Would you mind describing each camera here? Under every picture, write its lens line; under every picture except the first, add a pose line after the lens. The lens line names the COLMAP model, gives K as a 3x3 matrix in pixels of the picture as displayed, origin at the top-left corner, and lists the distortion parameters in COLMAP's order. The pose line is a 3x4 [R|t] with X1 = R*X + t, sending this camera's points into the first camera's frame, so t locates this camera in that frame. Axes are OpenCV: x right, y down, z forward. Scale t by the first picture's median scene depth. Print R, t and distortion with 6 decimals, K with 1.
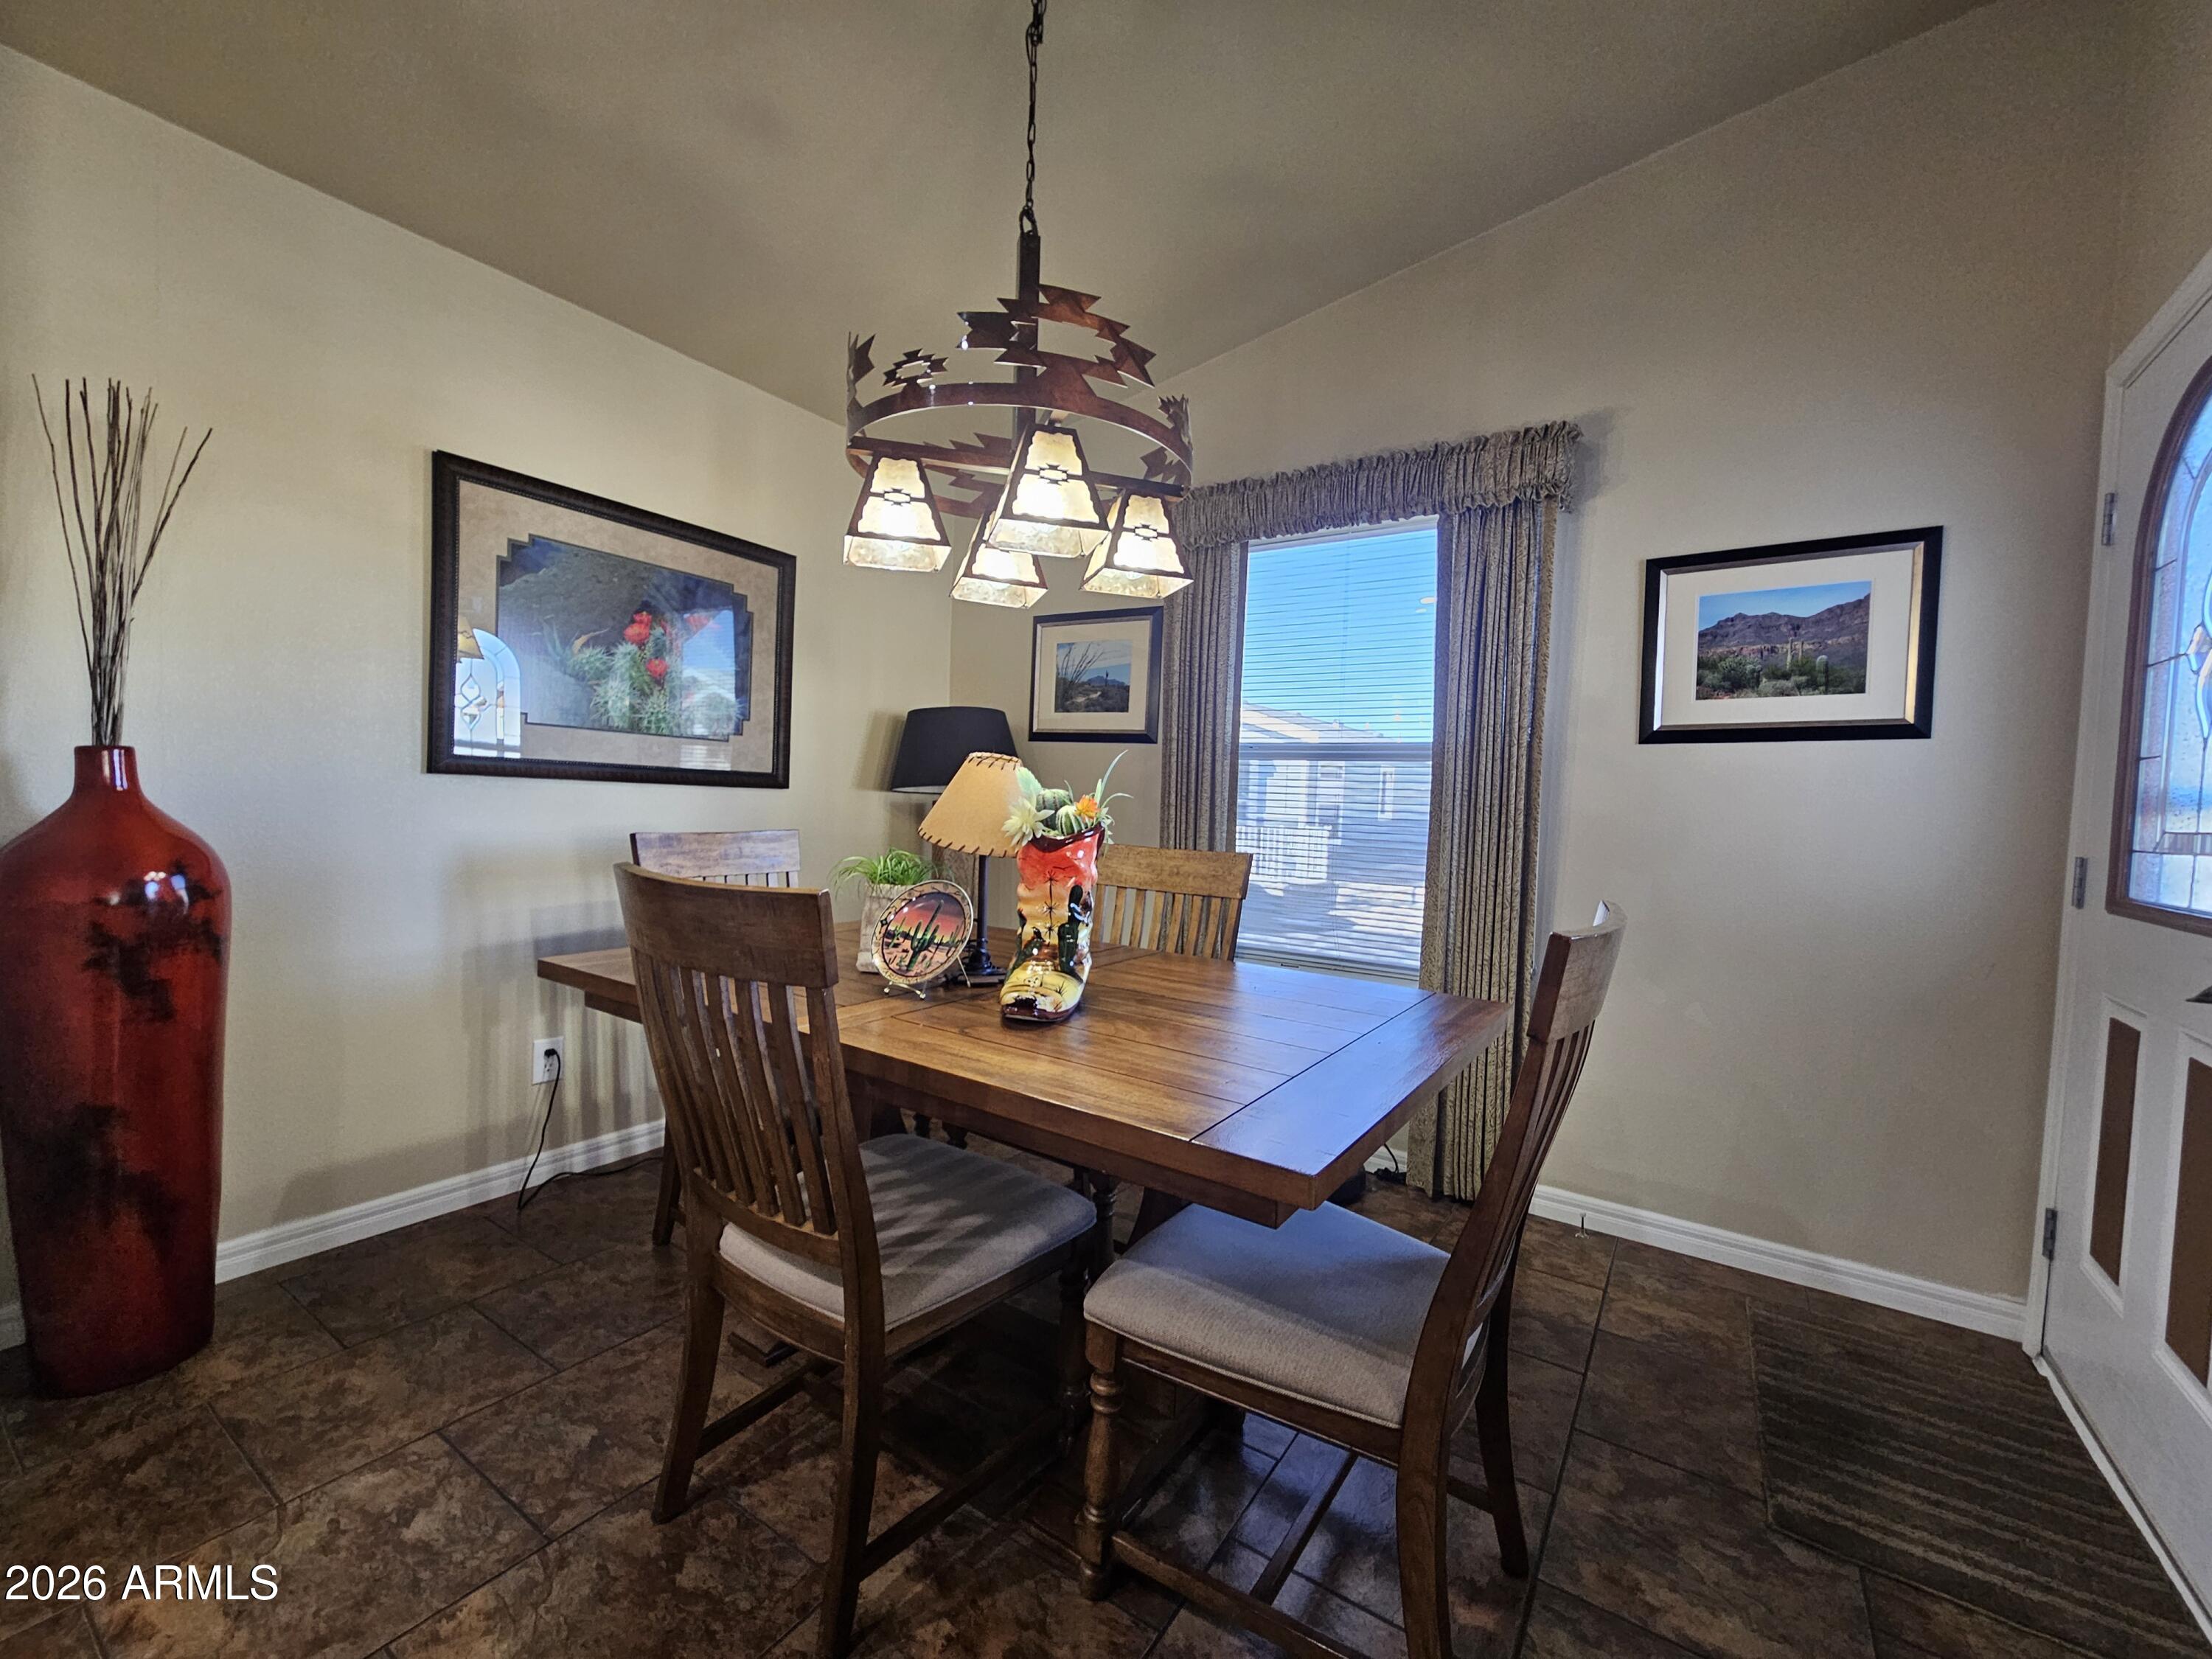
lens RADIAL K [[908.0, 0, 1102.4], [0, 908.0, 842.8], [0, 0, 1]] dist [-0.005899, 0.002829]
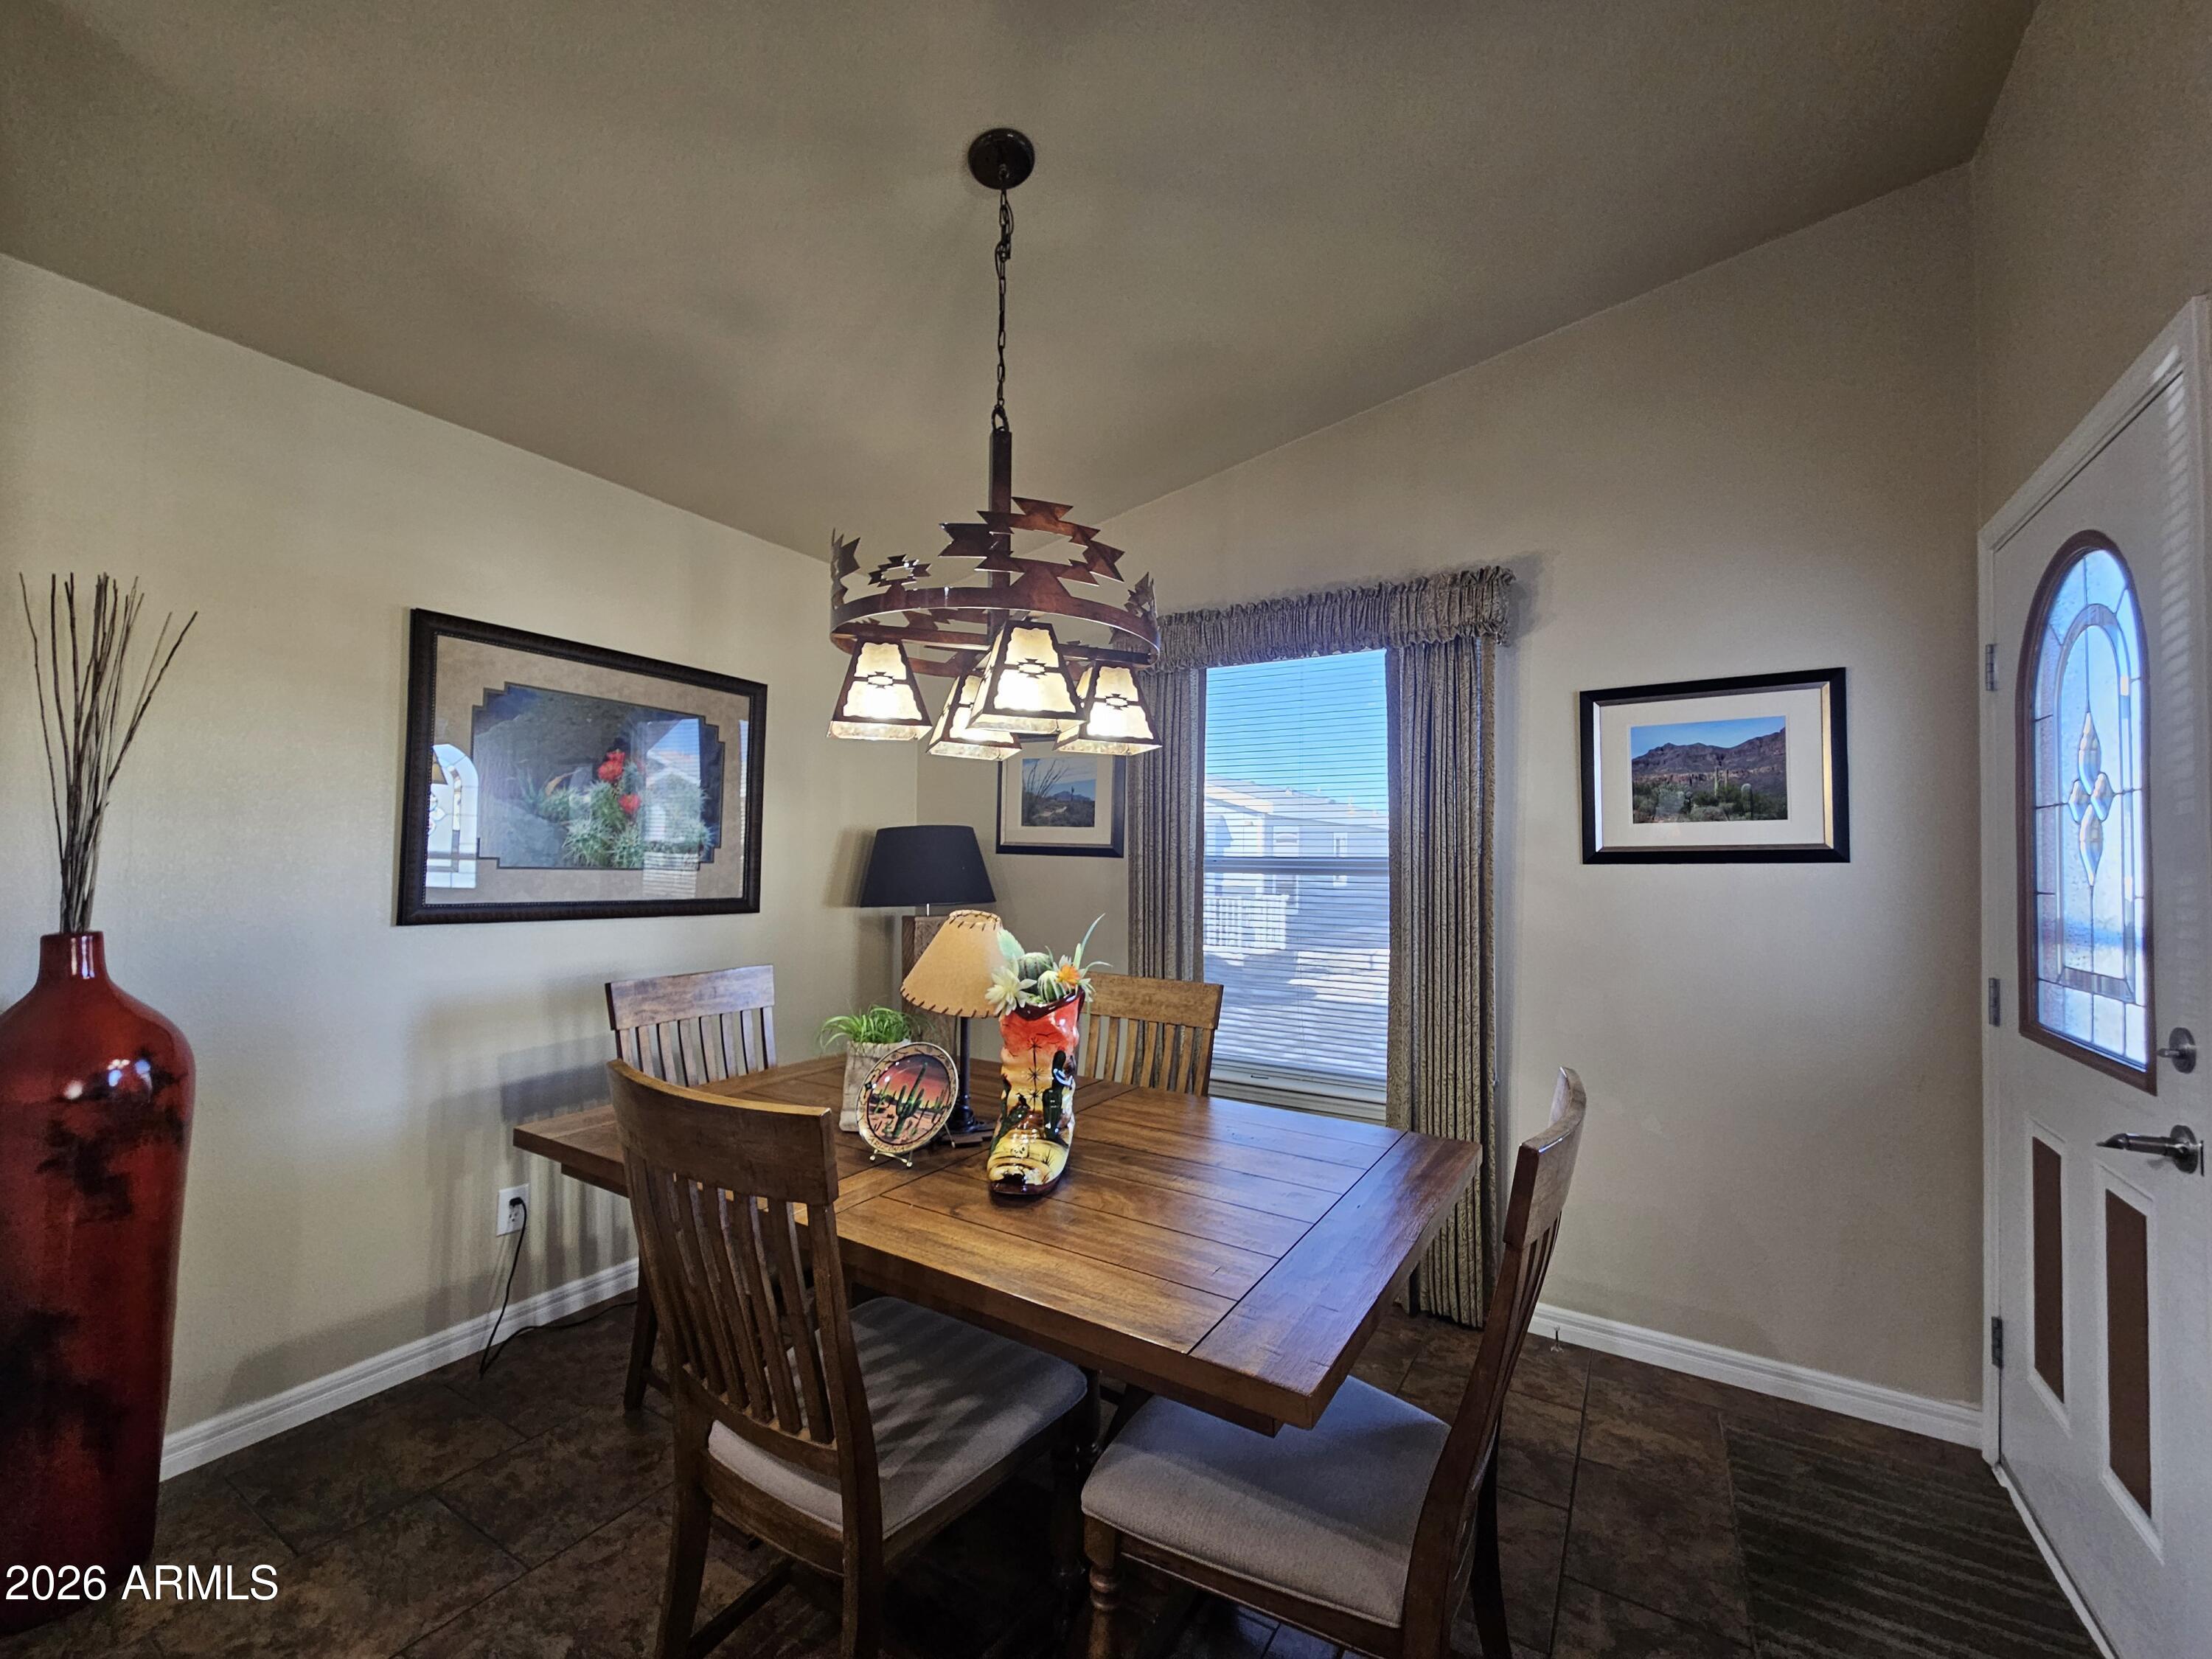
lens RADIAL K [[904.2, 0, 1097.9], [0, 904.2, 842.6], [0, 0, 1]] dist [-0.002201, 0.000742]
pose [[0.998863, -0.020879, 0.042865, -0.020764], [0.023723, 0.997475, -0.066940, -0.102284], [-0.041359, 0.067881, 0.996836, -0.032948]]
